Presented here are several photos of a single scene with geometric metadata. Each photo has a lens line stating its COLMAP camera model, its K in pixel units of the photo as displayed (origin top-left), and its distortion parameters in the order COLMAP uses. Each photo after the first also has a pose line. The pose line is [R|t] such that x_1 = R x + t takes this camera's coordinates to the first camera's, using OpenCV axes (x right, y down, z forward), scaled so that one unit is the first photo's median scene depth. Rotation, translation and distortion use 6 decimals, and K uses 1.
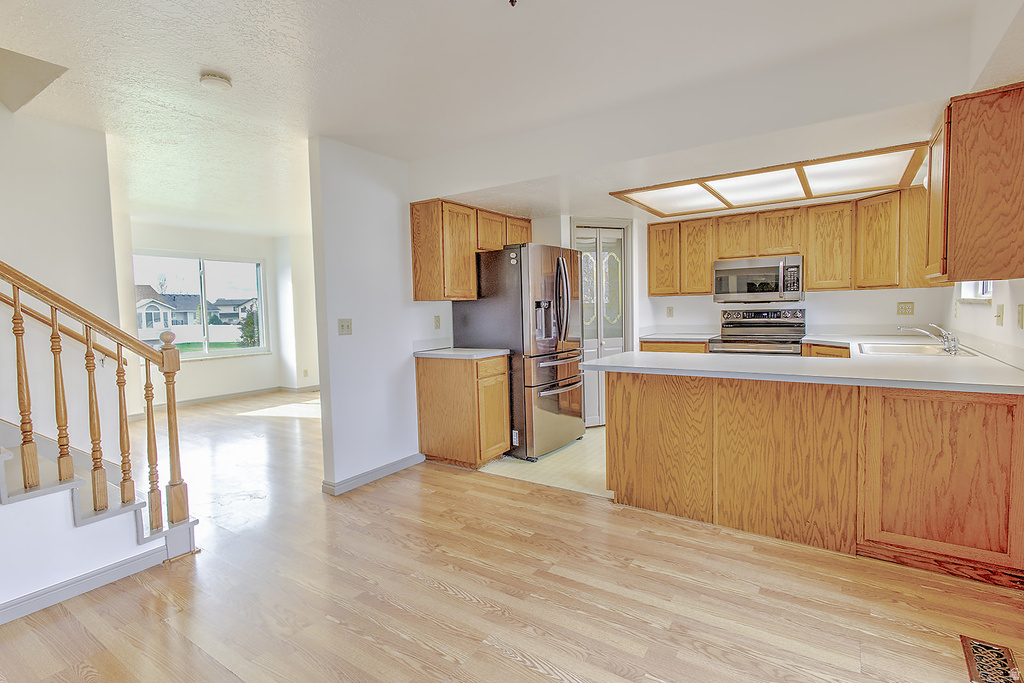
lens RADIAL K [[494.4, 0, 506.5], [0, 494.4, 336.9], [0, 0, 1]] dist [0.014549, -0.004332]
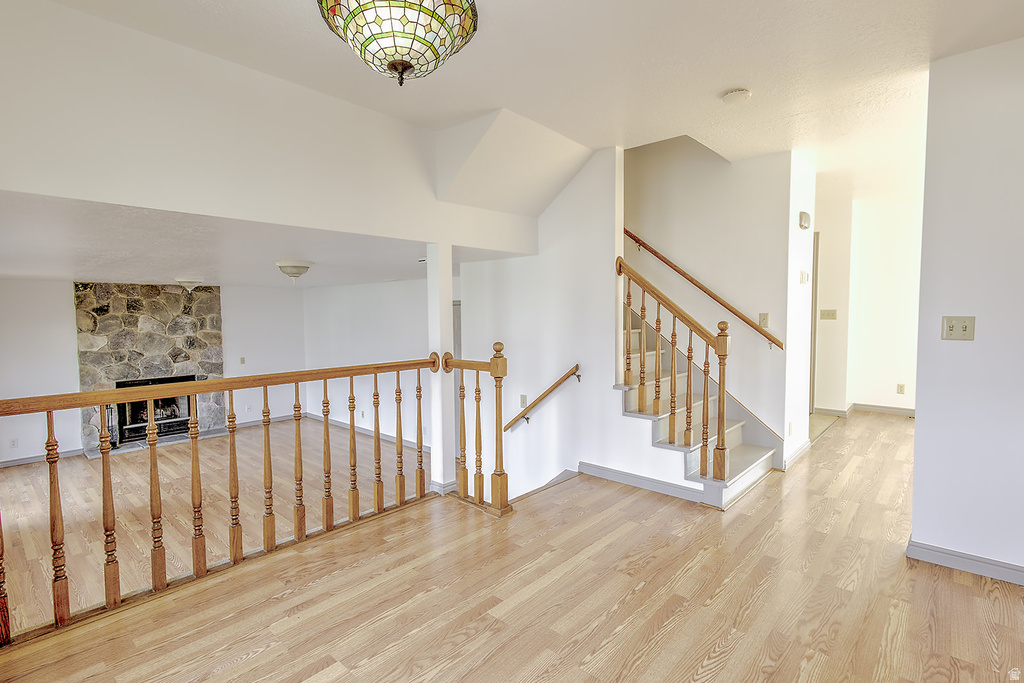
lens RADIAL K [[494.4, 0, 507.6], [0, 494.4, 336.7], [0, 0, 1]] dist [0.014549, -0.004332]
pose [[-0.141519, 0.074915, -0.987097, 0.552134], [-0.047156, 0.995490, 0.082313, -0.046426], [0.988812, 0.058197, -0.137348, 0.614932]]
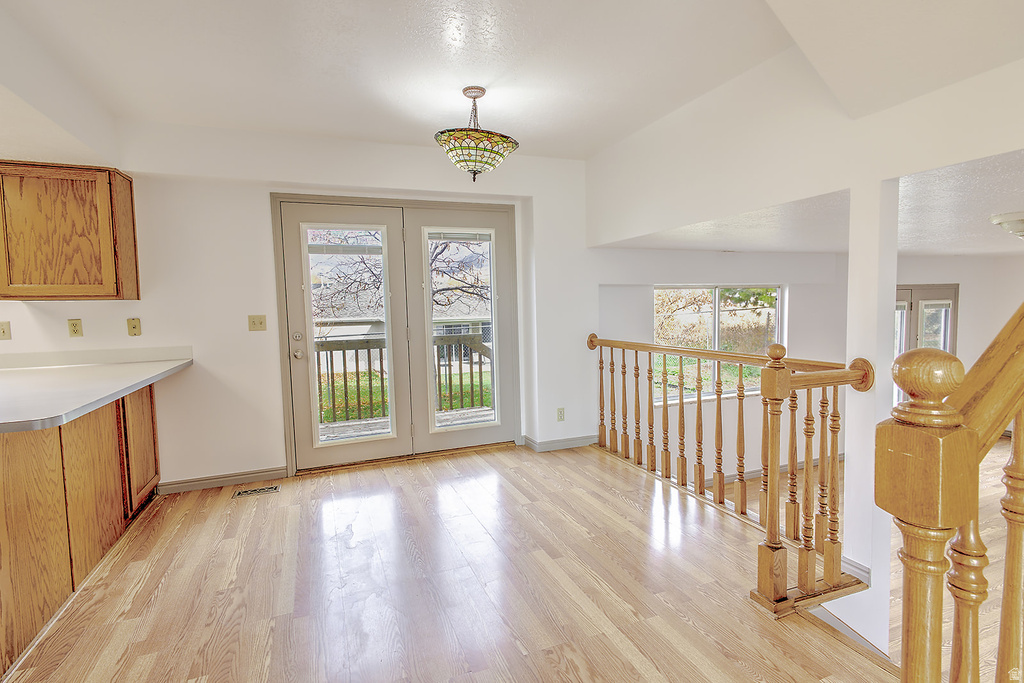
lens RADIAL K [[494.4, 0, 505.4], [0, 494.4, 338.0], [0, 0, 1]] dist [0.014549, -0.004332]
pose [[-0.823481, 0.005182, 0.567321, -0.618000], [0.077636, 0.991581, 0.103634, -0.054059], [-0.562007, 0.129385, -0.816950, 1.239117]]
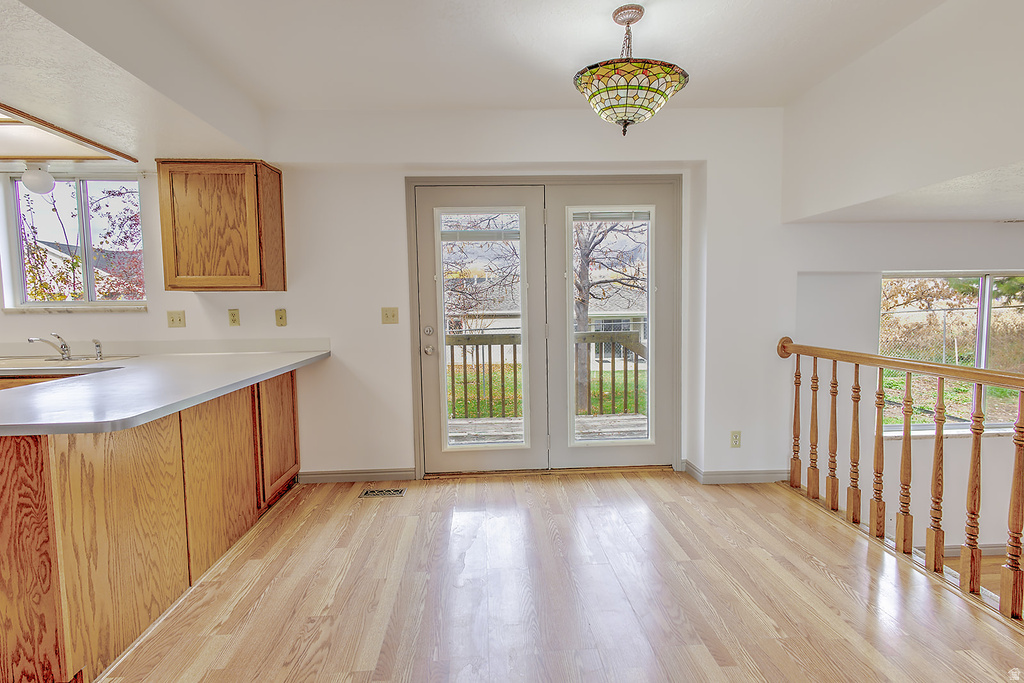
lens RADIAL K [[494.4, 0, 504.4], [0, 494.4, 338.1], [0, 0, 1]] dist [0.014549, -0.004332]
pose [[-0.599931, -0.025465, 0.799646, -0.505958], [0.078479, 0.992800, 0.090495, -0.042574], [-0.796193, 0.117047, -0.593613, 1.049828]]
